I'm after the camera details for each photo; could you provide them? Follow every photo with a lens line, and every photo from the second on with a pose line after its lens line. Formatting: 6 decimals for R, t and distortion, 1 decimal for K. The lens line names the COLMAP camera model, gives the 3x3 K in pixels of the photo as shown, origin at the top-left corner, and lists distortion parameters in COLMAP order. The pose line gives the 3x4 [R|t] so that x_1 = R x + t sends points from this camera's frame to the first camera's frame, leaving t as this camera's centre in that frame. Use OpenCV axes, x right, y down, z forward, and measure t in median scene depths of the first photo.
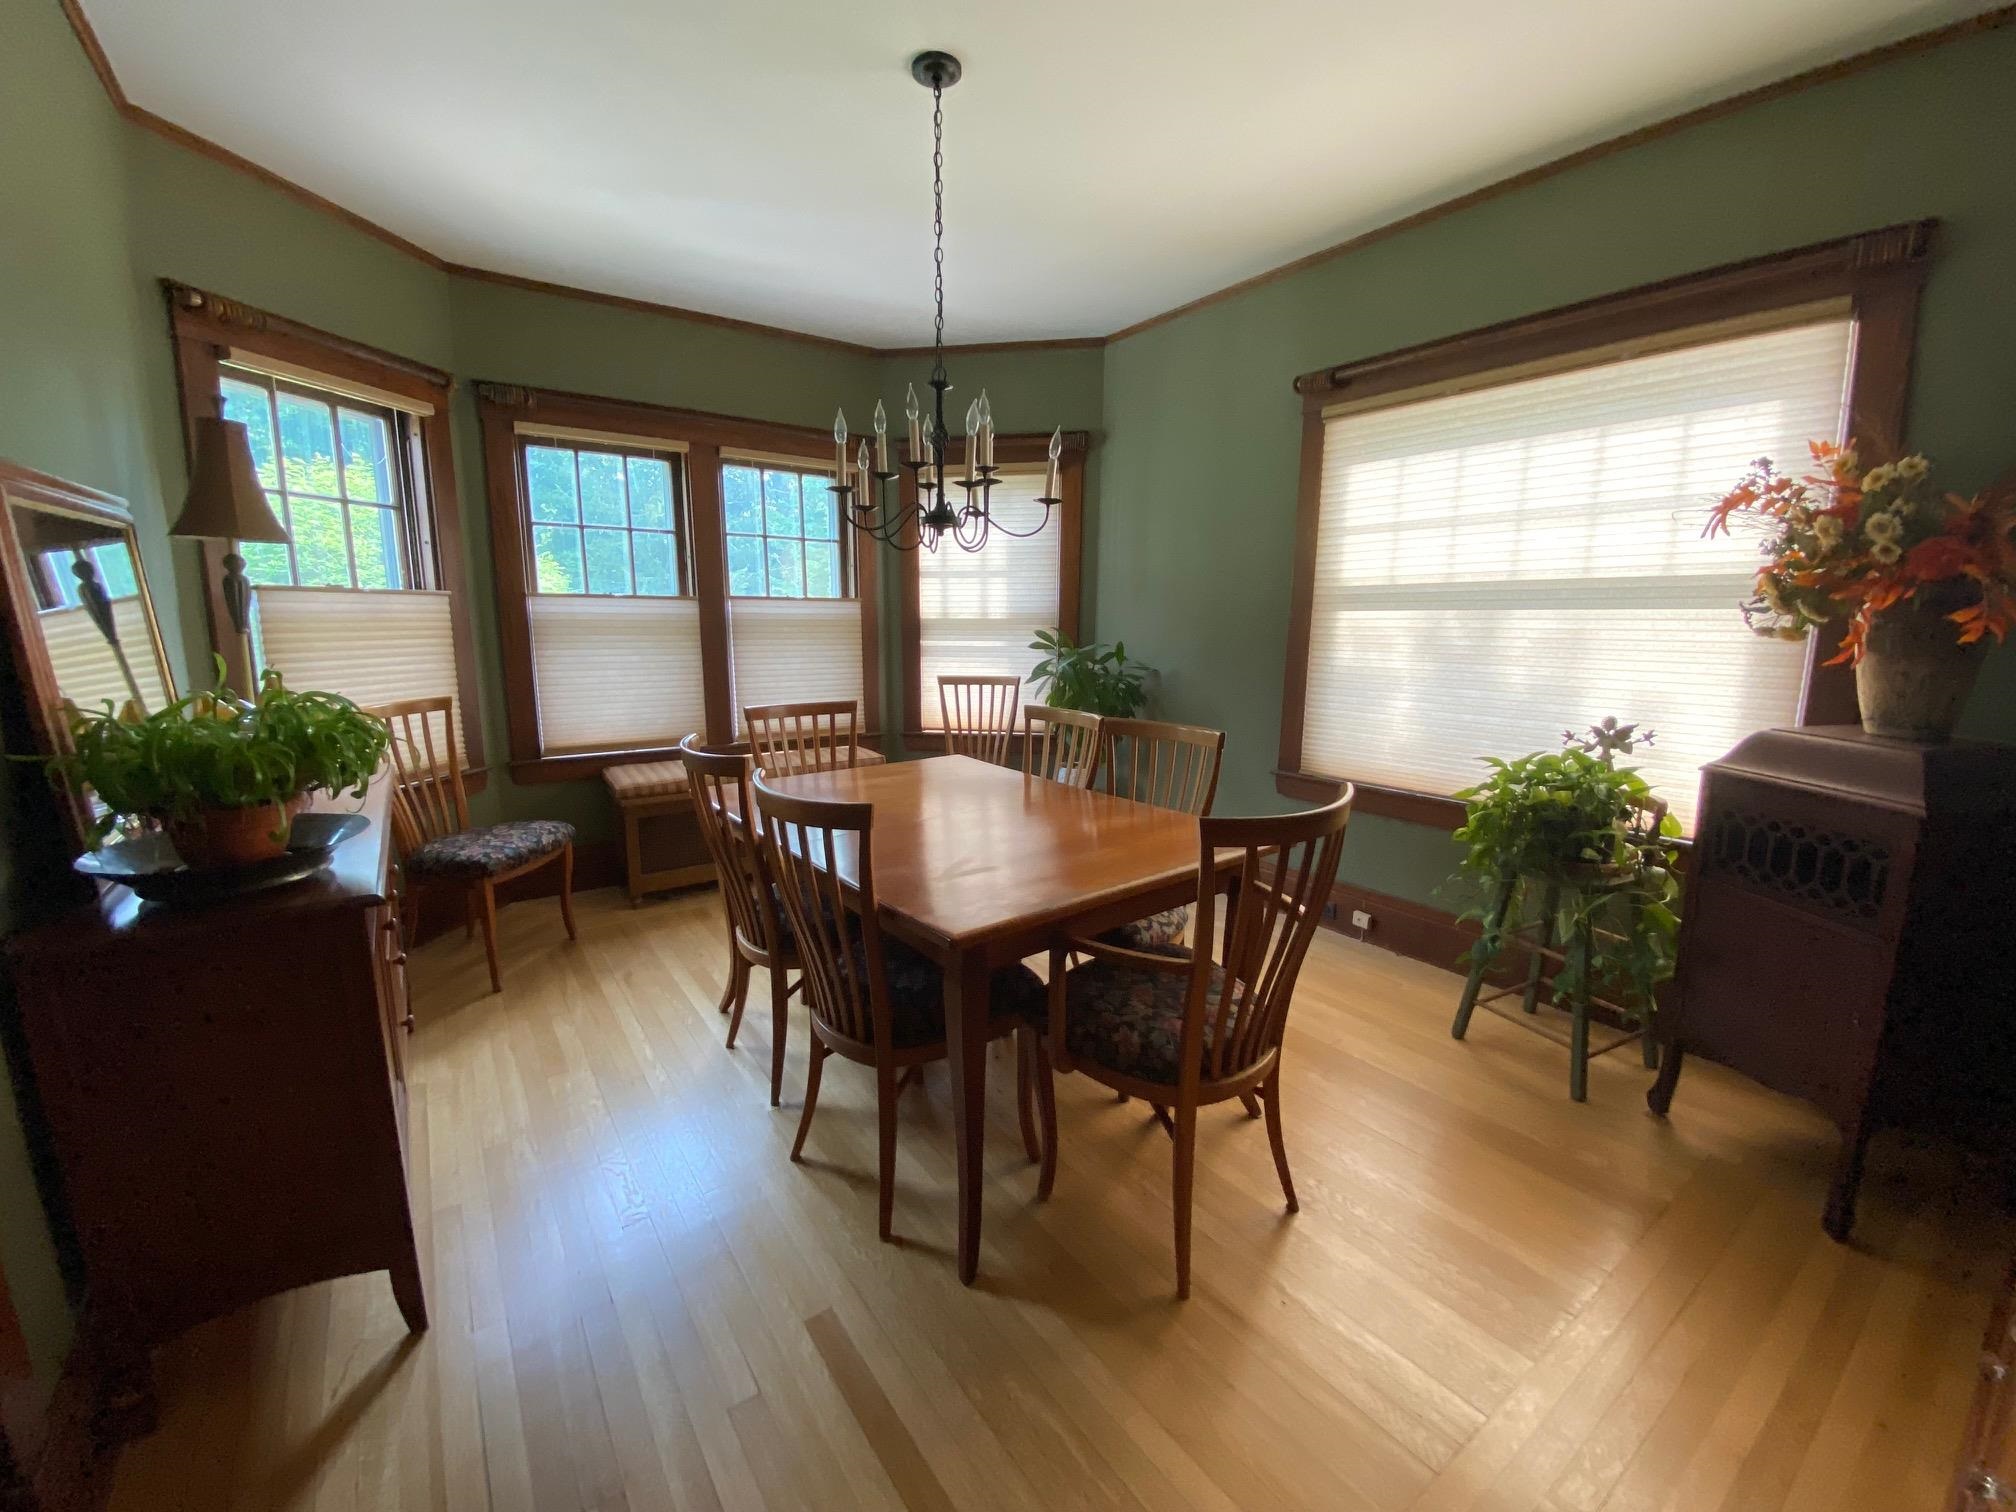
lens RADIAL K [[807.5, 0, 996.5], [0, 807.5, 752.9], [0, 0, 1]] dist [0.027870, -0.024867]
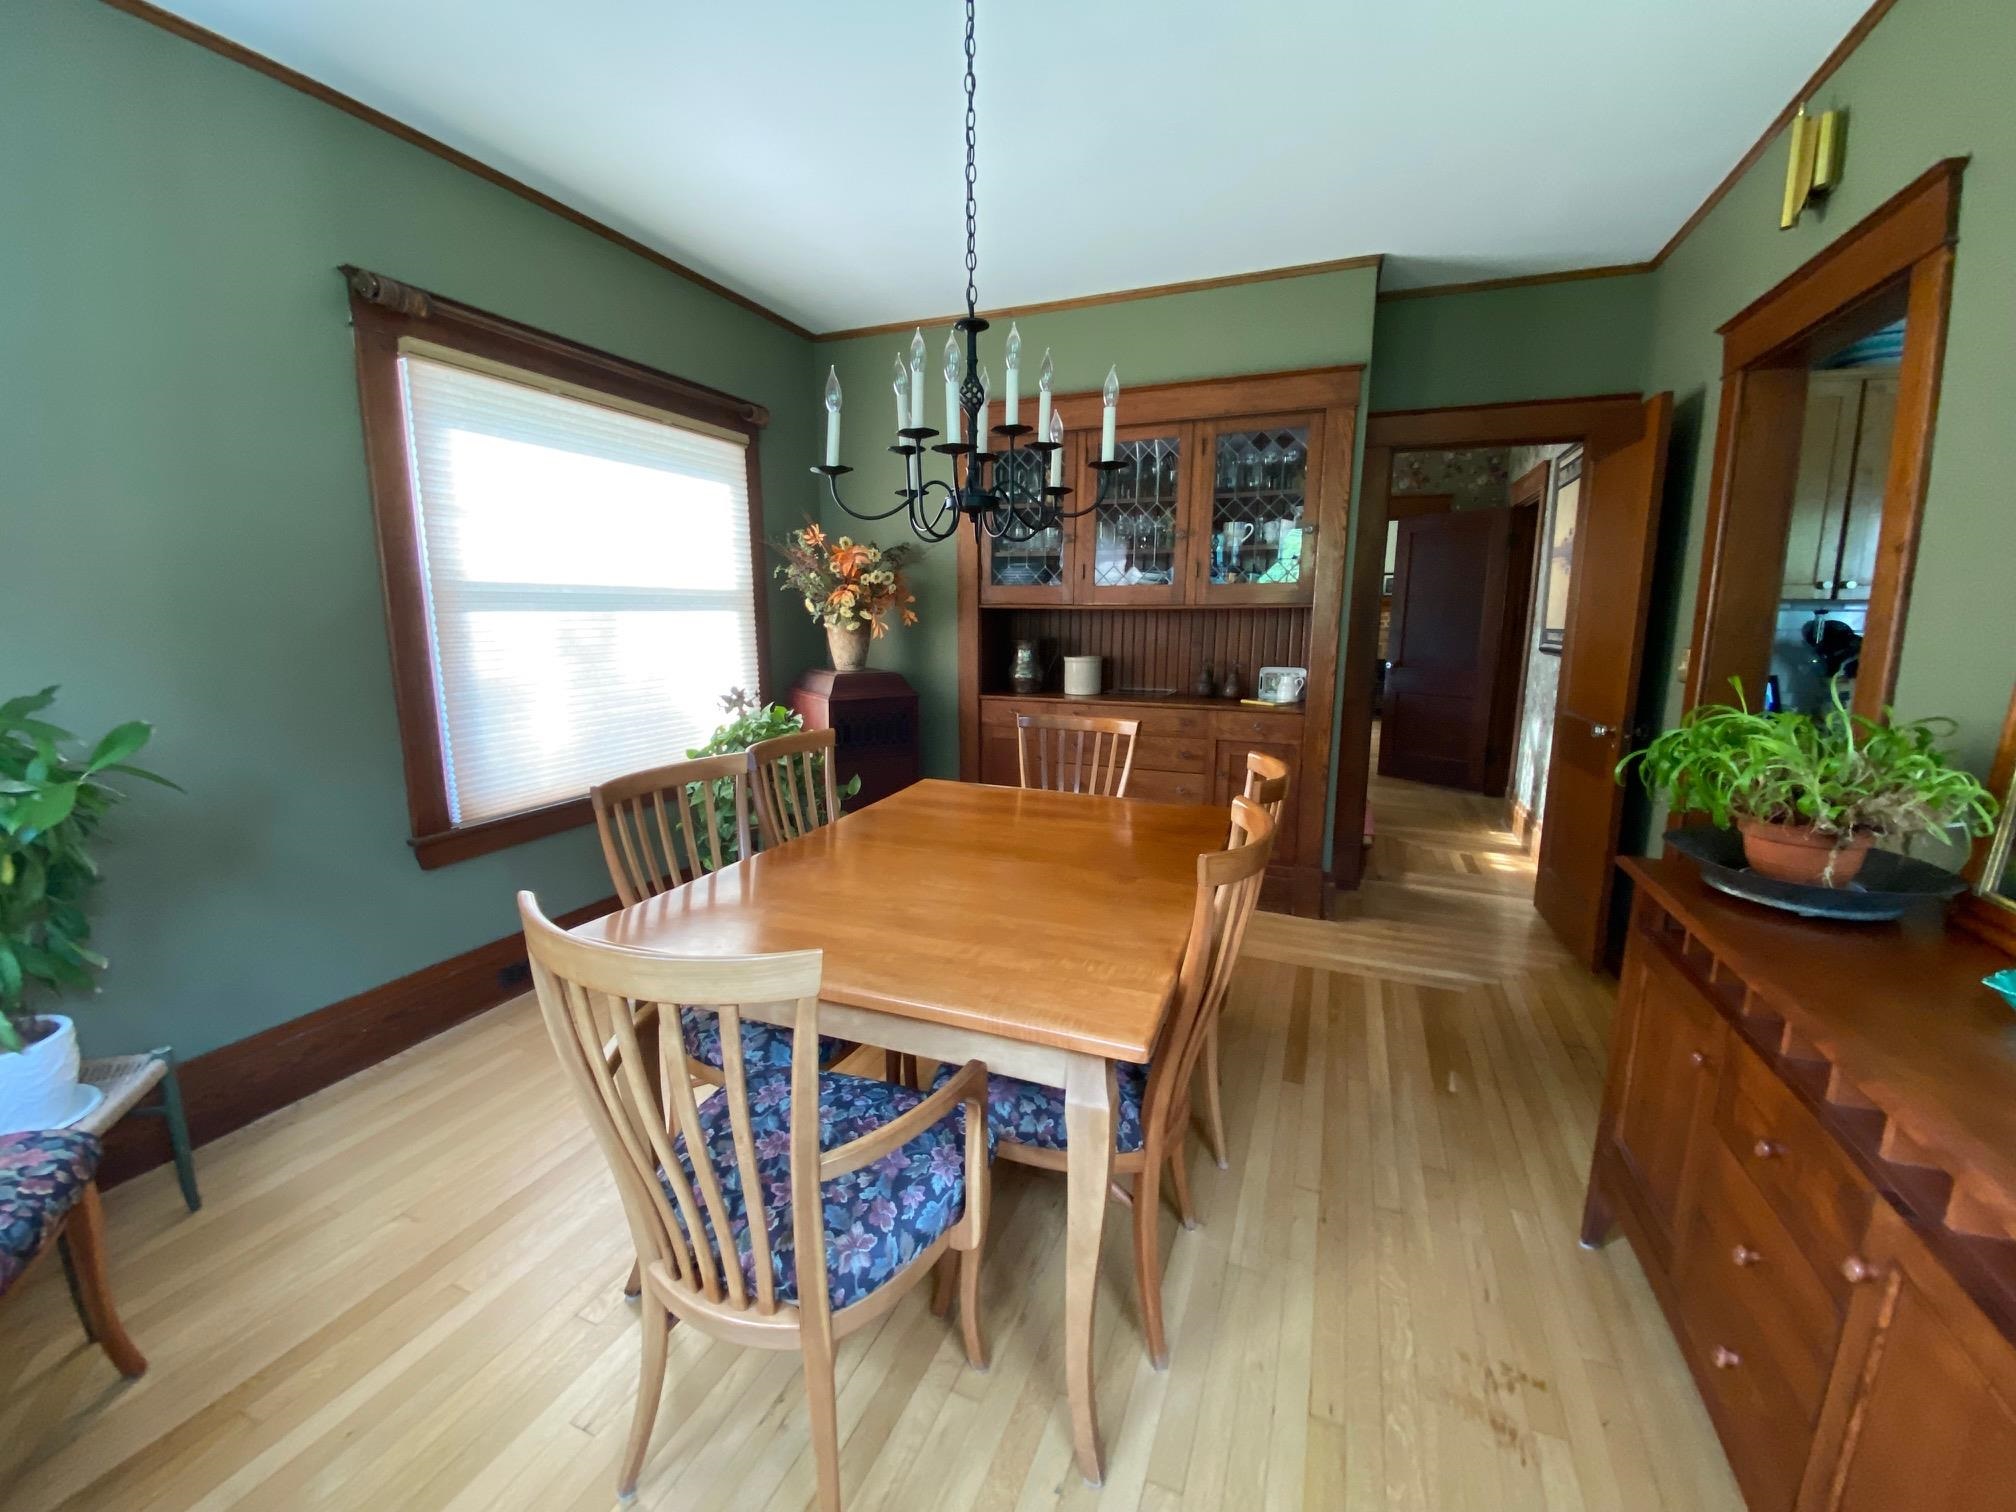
lens RADIAL K [[807.5, 0, 996.5], [0, 807.5, 752.9], [0, 0, 1]] dist [0.027870, -0.024867]
pose [[-0.507428, -0.148275, 0.848841, -0.595853], [0.146344, 0.955945, 0.254466, -0.186922], [-0.849177, 0.253346, -0.463374, 1.061042]]
